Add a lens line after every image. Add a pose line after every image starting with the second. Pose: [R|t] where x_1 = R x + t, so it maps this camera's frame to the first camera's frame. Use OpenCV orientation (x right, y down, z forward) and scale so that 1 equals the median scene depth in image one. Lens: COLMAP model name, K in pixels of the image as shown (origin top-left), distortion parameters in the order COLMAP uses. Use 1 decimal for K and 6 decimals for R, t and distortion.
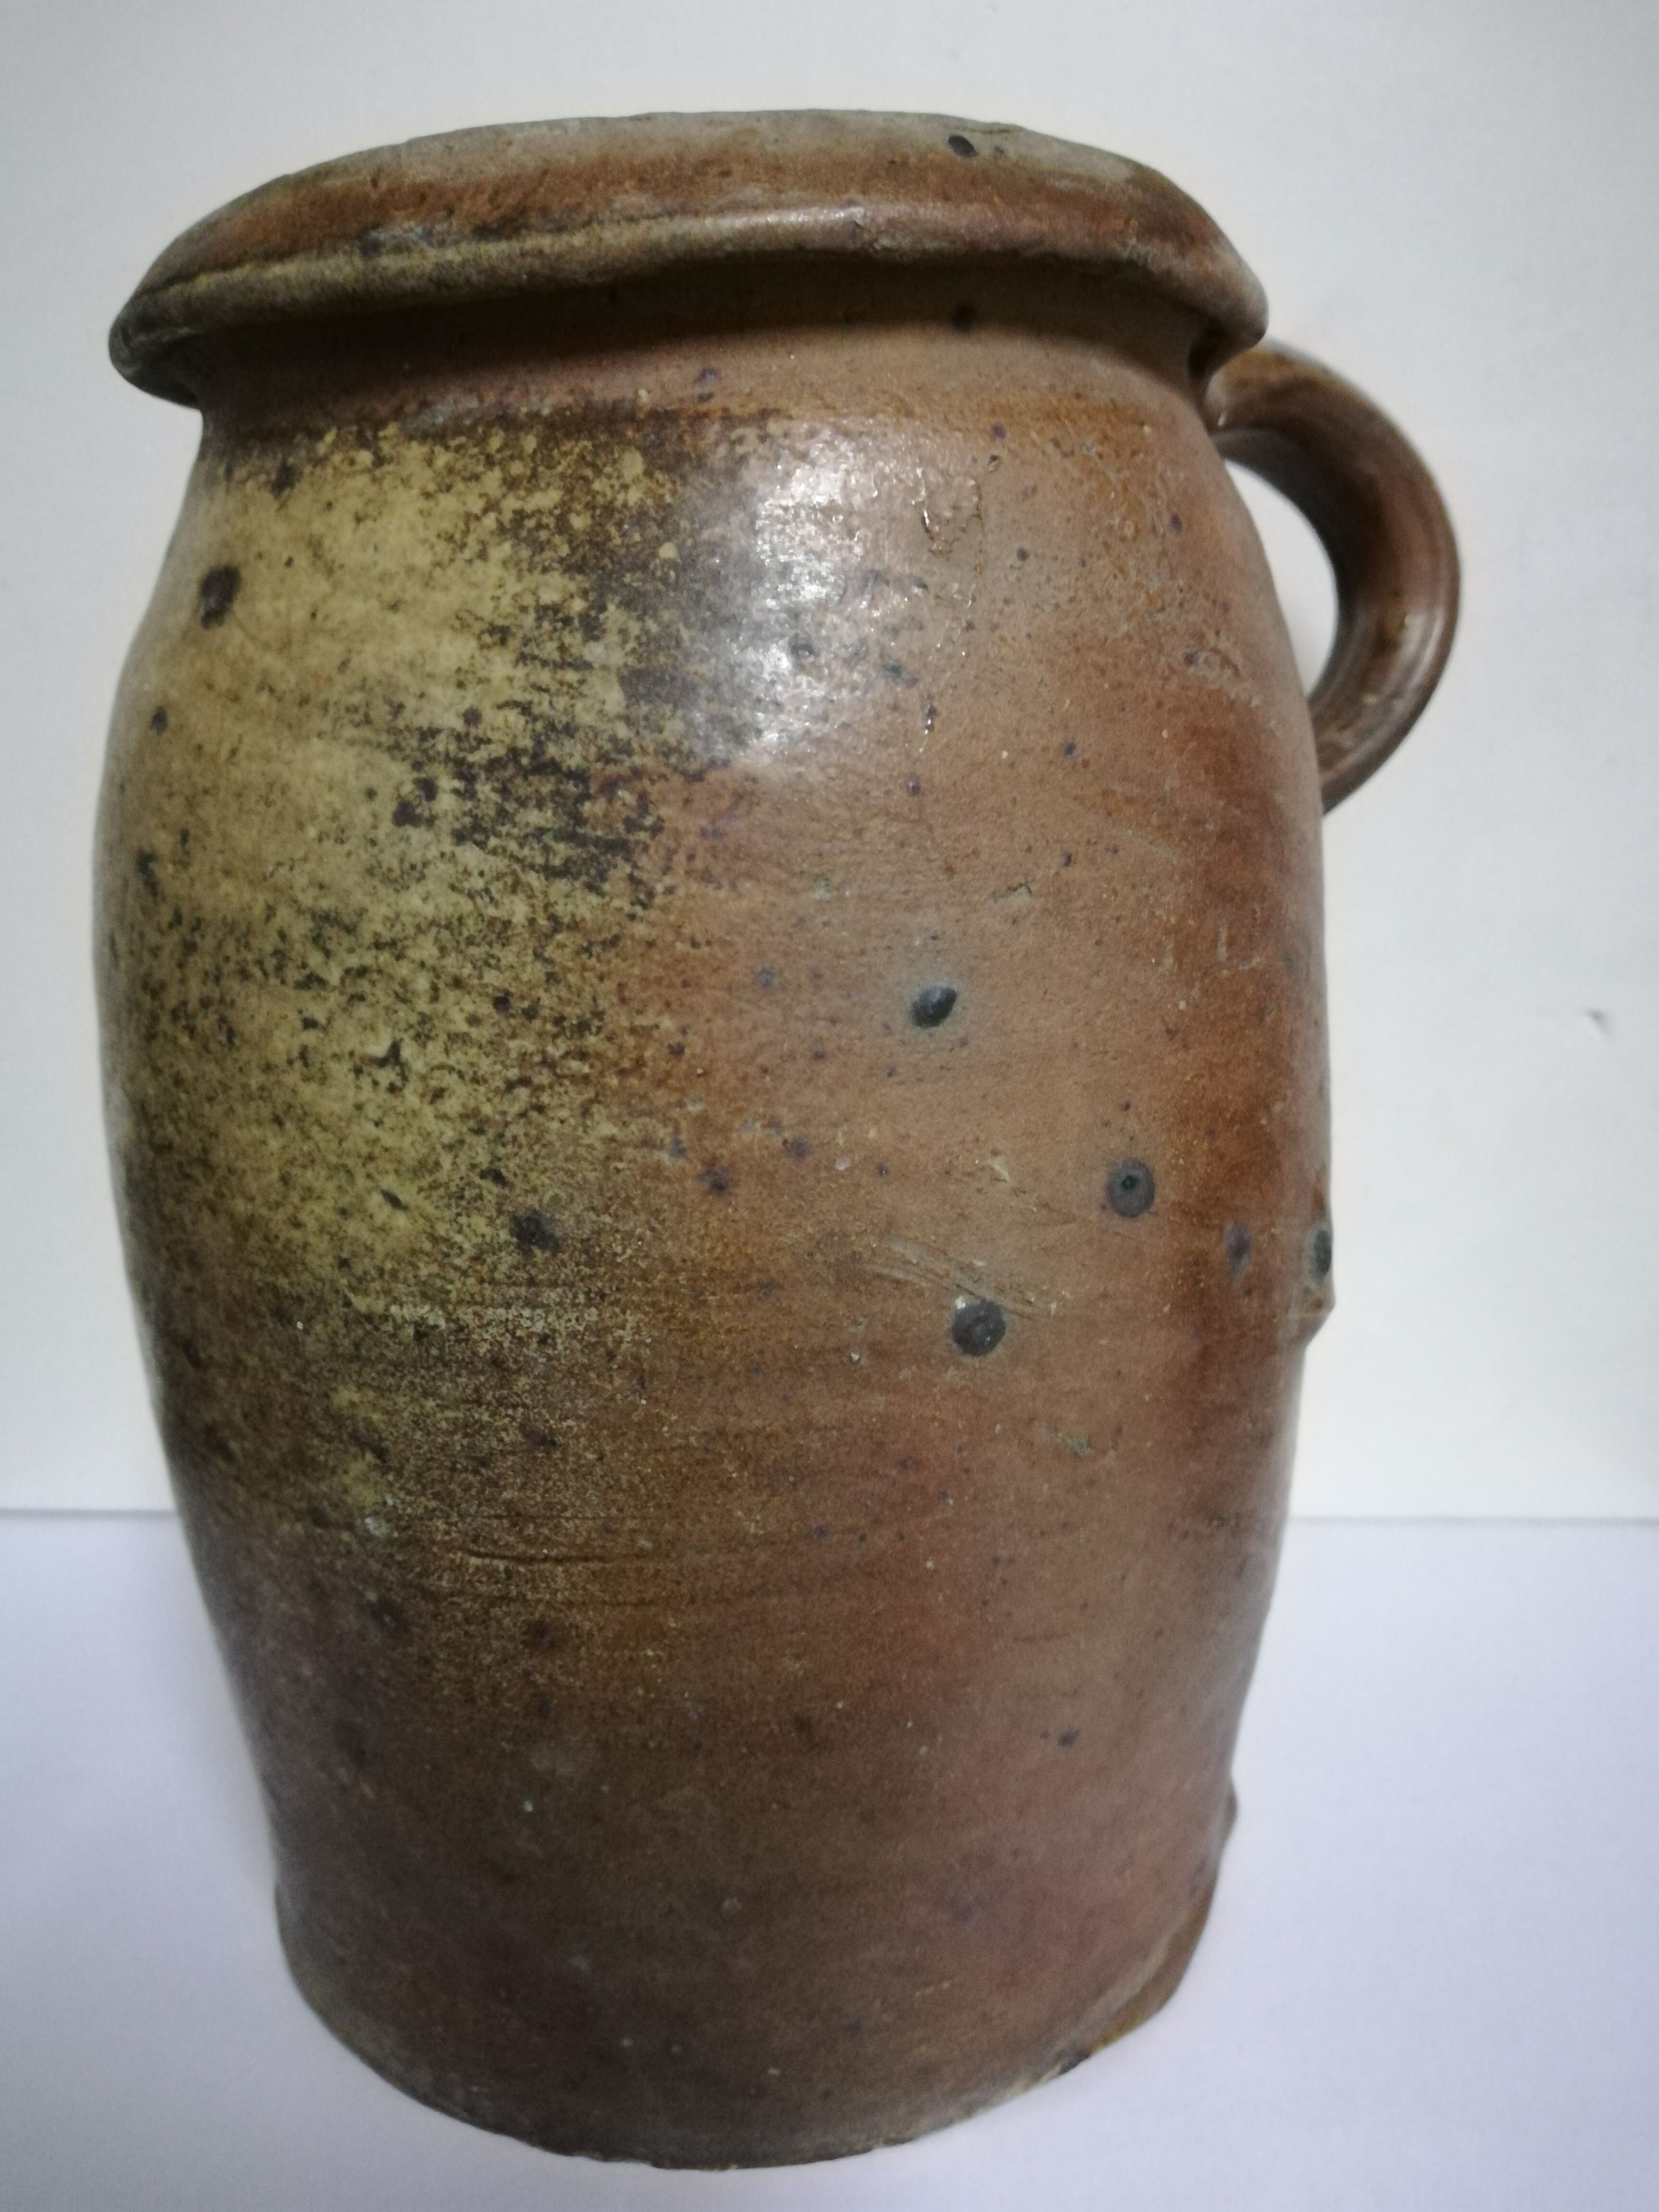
lens RADIAL K [[1691.6, 0, 829.5], [0, 1691.6, 1106.0], [0, 0, 1]] dist [0.051881, -0.157681]
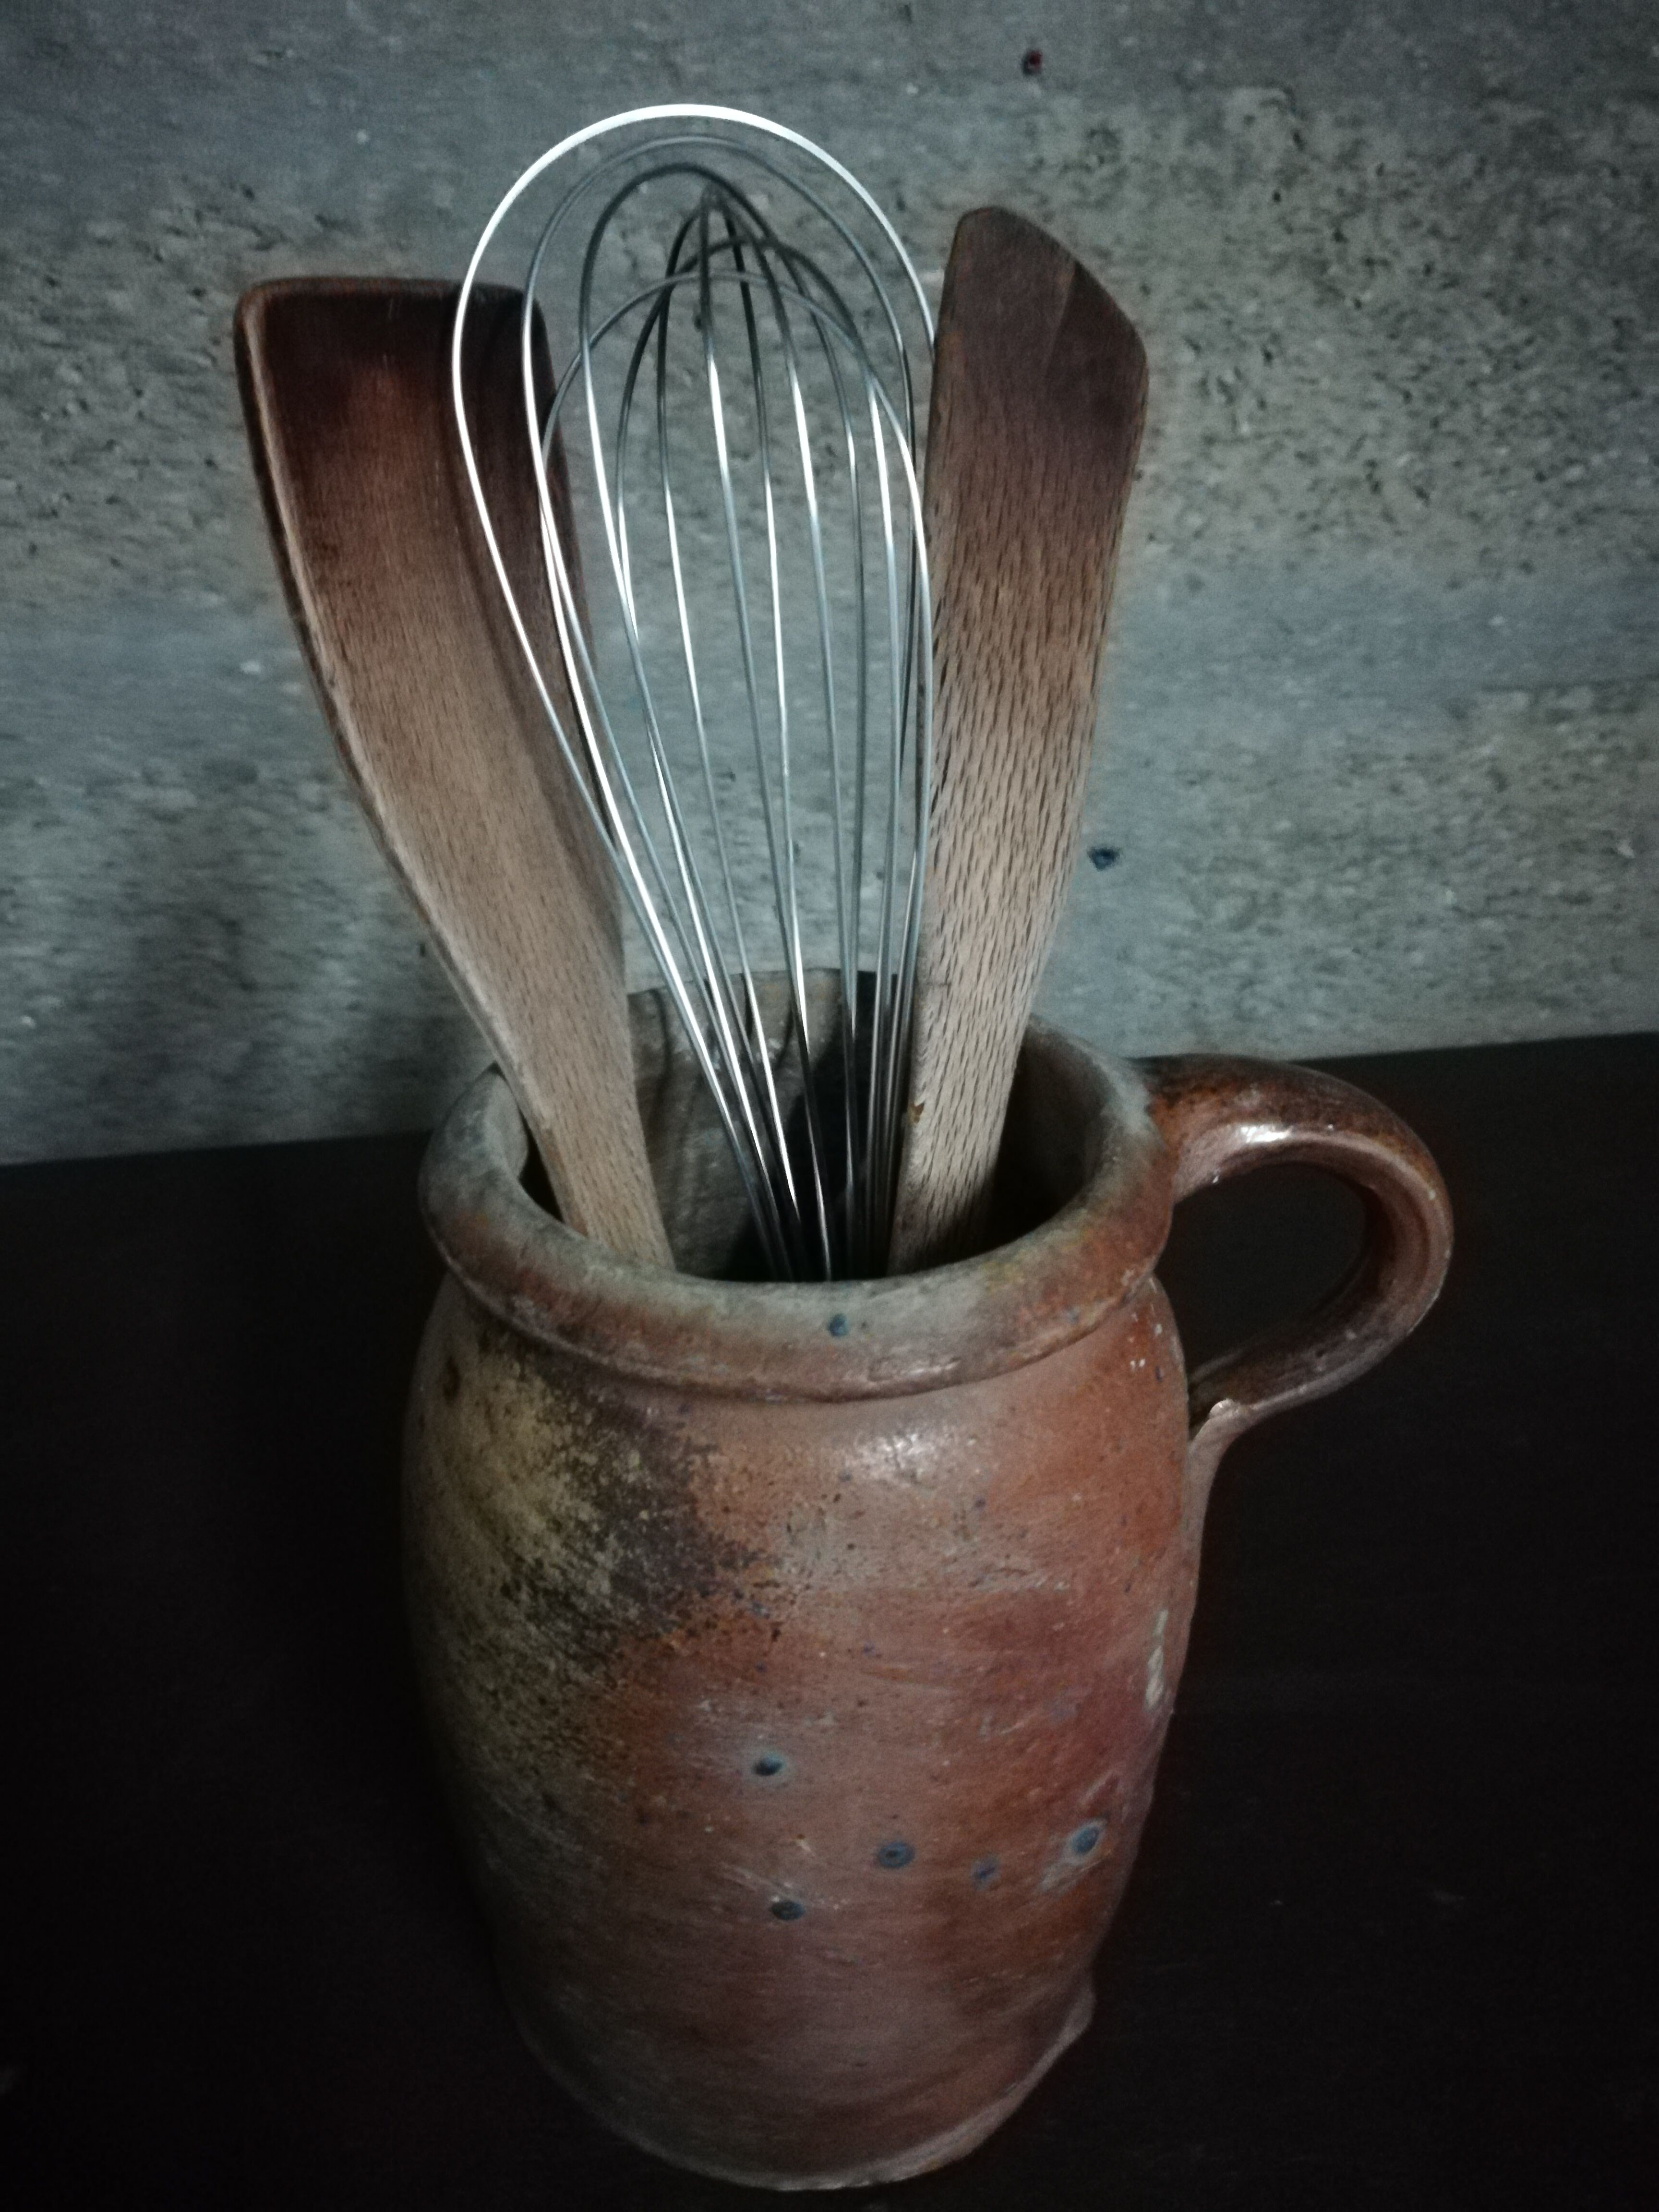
lens RADIAL K [[1658.3, 0, 829.5], [0, 1658.3, 1106.0], [0, 0, 1]] dist [0.003043, 0.001976]
pose [[0.936726, 0.198879, -0.288083, 0.485982], [-0.130706, 0.962131, 0.239207, -1.149002], [0.324747, -0.186417, 0.927248, -0.441755]]
